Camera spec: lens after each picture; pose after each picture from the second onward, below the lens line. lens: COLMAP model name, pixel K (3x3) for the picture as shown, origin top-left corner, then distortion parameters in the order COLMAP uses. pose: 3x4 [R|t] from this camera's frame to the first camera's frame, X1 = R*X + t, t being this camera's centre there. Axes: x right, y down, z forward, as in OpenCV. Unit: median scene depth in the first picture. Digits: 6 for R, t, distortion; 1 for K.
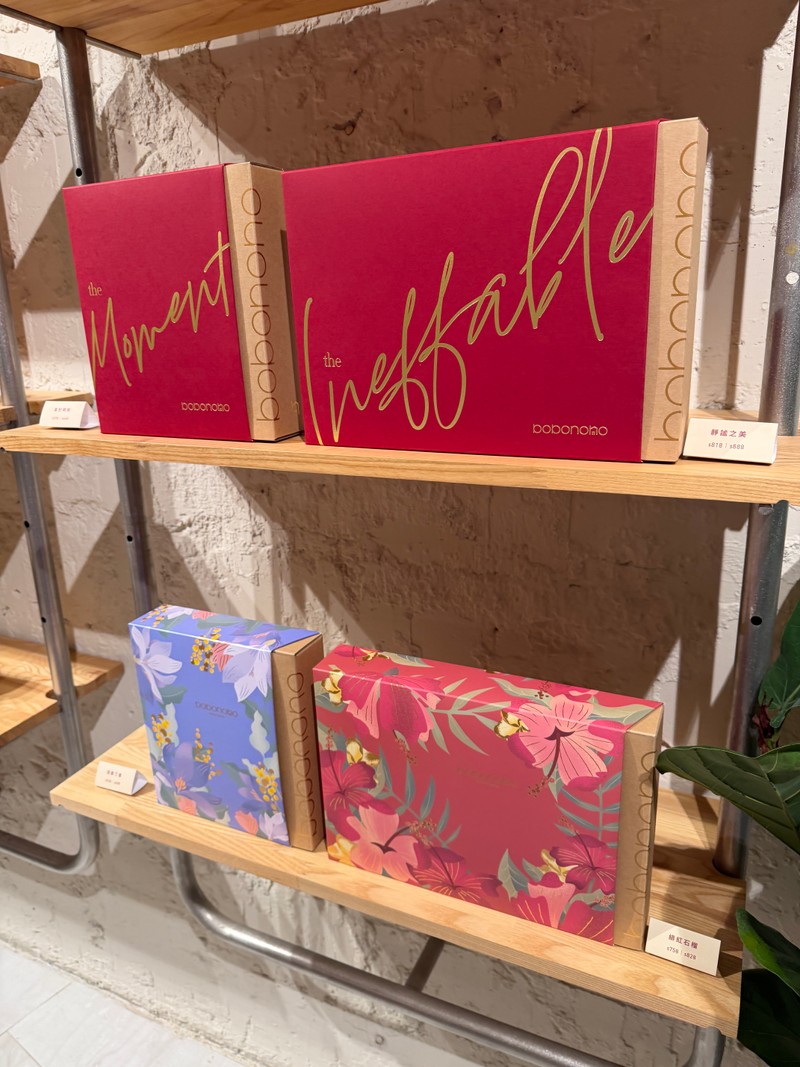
lens RADIAL K [[765.3, 0, 385.3], [0, 765.3, 531.8], [0, 0, 1]] dist [0.062248, -0.088865]
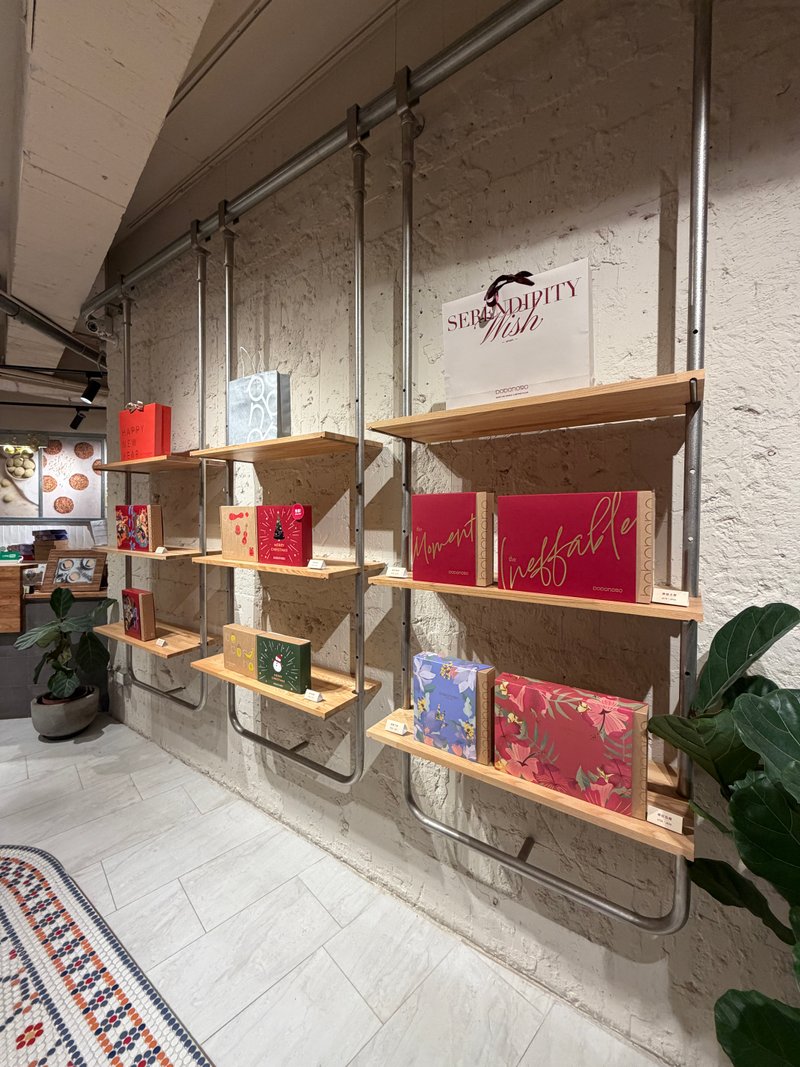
lens RADIAL K [[419.8, 0, 400.0], [0, 419.8, 533.5], [0, 0, 1]] dist [0.000529, 0.000093]
pose [[0.986941, 0.042356, -0.155411, -0.170090], [-0.079311, 0.967534, -0.239974, 0.058996], [0.140201, 0.249166, 0.958259, -0.378216]]
